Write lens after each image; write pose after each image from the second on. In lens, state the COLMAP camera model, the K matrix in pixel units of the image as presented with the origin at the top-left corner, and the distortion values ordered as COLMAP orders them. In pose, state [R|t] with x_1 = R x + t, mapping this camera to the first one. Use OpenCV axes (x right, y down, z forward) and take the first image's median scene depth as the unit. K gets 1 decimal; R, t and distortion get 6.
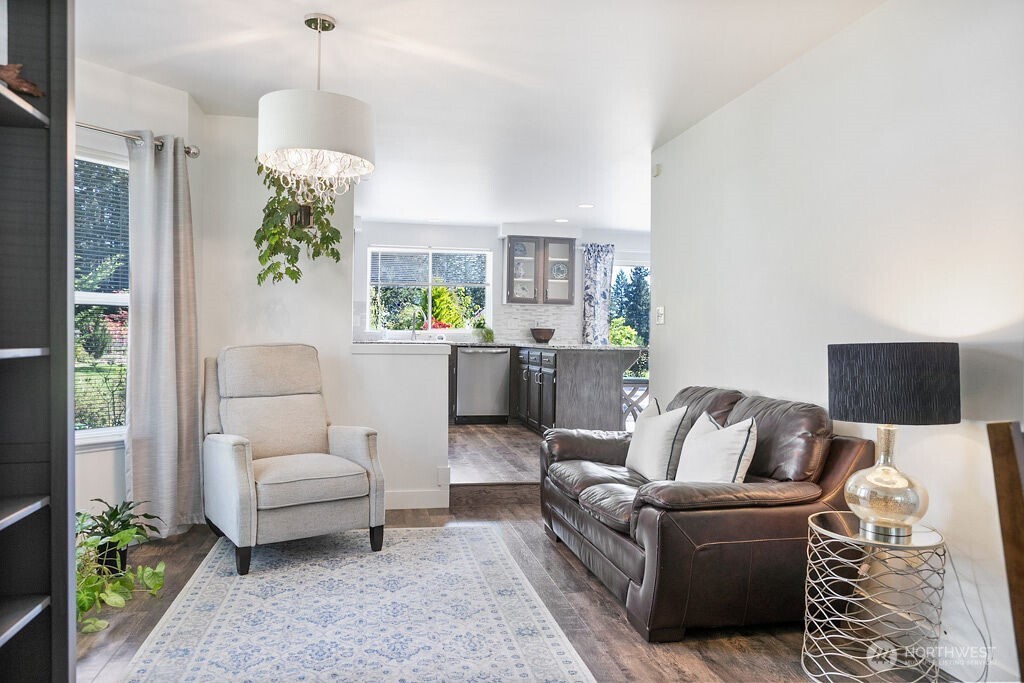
lens RADIAL K [[686.6, 0, 512.0], [0, 686.6, 341.5], [0, 0, 1]] dist [0.000082, -0.000106]
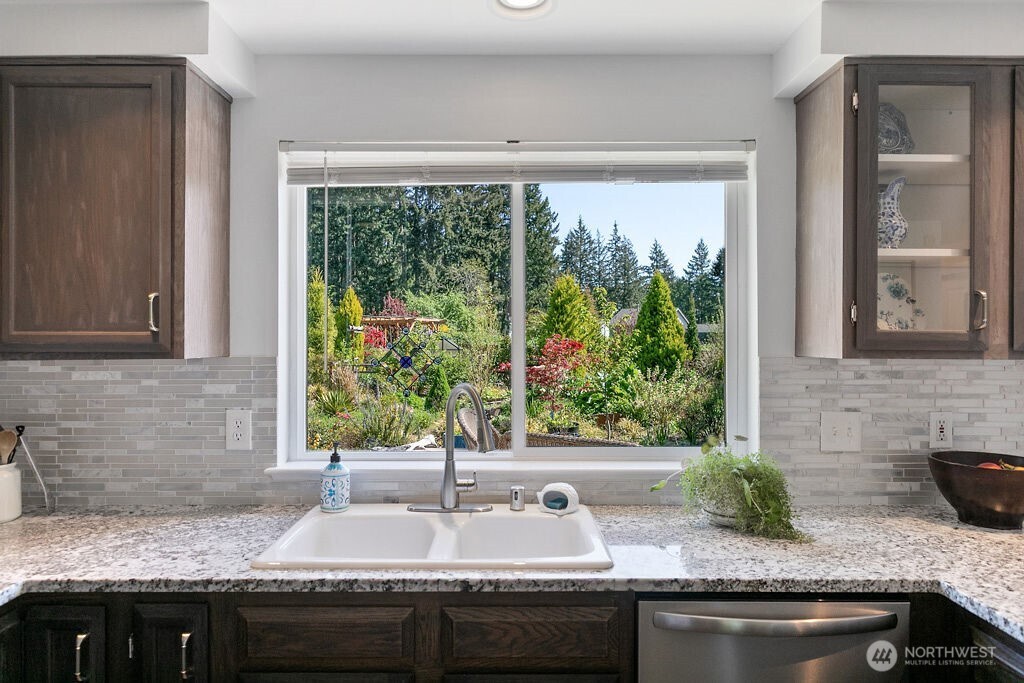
lens RADIAL K [[686.6, 0, 512.0], [0, 686.6, 341.5], [0, 0, 1]] dist [0.000082, -0.000106]
pose [[0.981047, -0.008693, -0.193574, -0.070622], [0.008656, 0.999962, -0.001035, -0.061307], [0.193575, -0.000660, 0.981085, 0.747916]]
